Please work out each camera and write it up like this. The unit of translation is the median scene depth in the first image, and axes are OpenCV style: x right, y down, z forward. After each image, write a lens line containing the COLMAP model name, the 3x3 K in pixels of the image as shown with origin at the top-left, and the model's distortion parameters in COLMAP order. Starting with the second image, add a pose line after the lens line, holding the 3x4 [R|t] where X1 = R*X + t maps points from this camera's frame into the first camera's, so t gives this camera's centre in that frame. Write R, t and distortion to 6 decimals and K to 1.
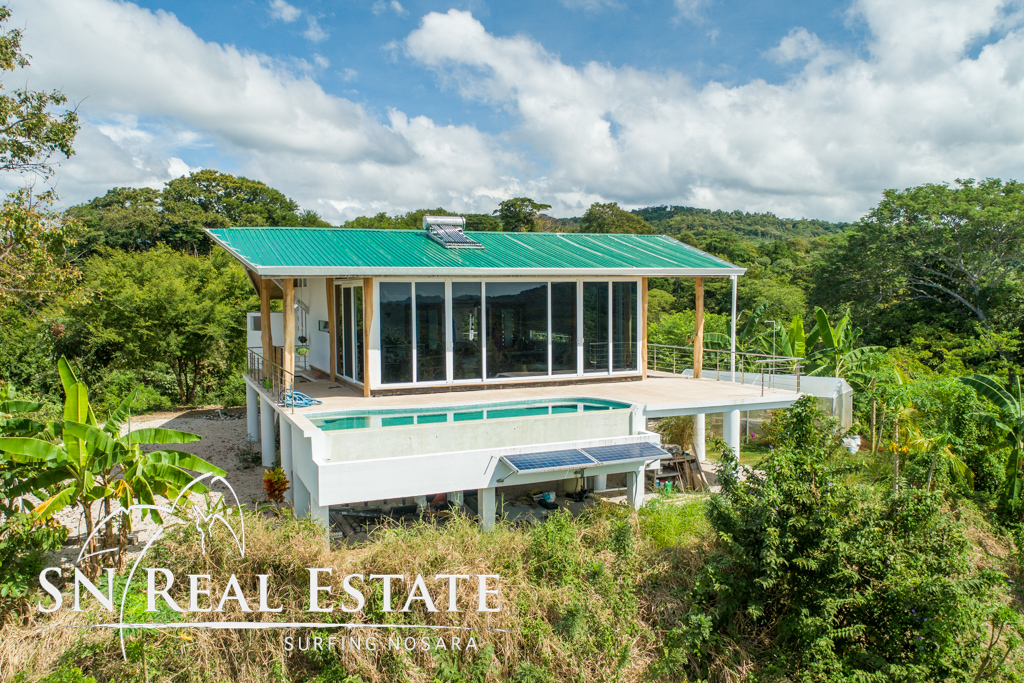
lens RADIAL K [[844.1, 0, 512.0], [0, 844.1, 341.5], [0, 0, 1]] dist [0.002559, 0.003258]
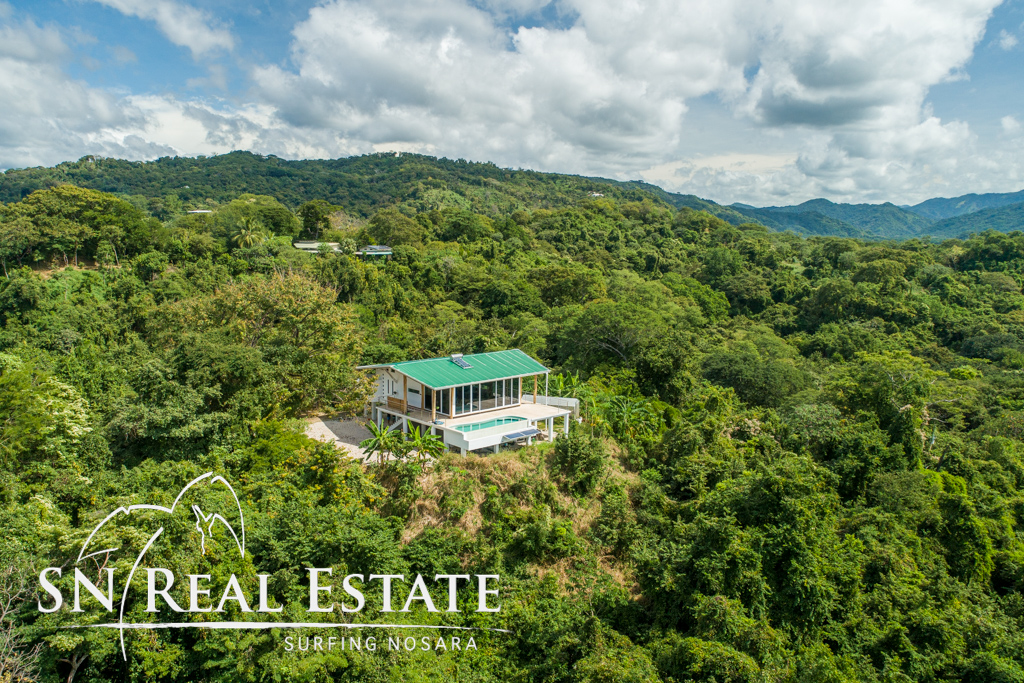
lens RADIAL K [[844.1, 0, 512.0], [0, 844.1, 341.5], [0, 0, 1]] dist [0.002559, 0.003258]
pose [[0.947332, -0.025175, 0.319262, -0.760528], [0.000408, 0.997000, 0.077406, -0.380734], [-0.320253, -0.073198, 0.944500, -1.704789]]
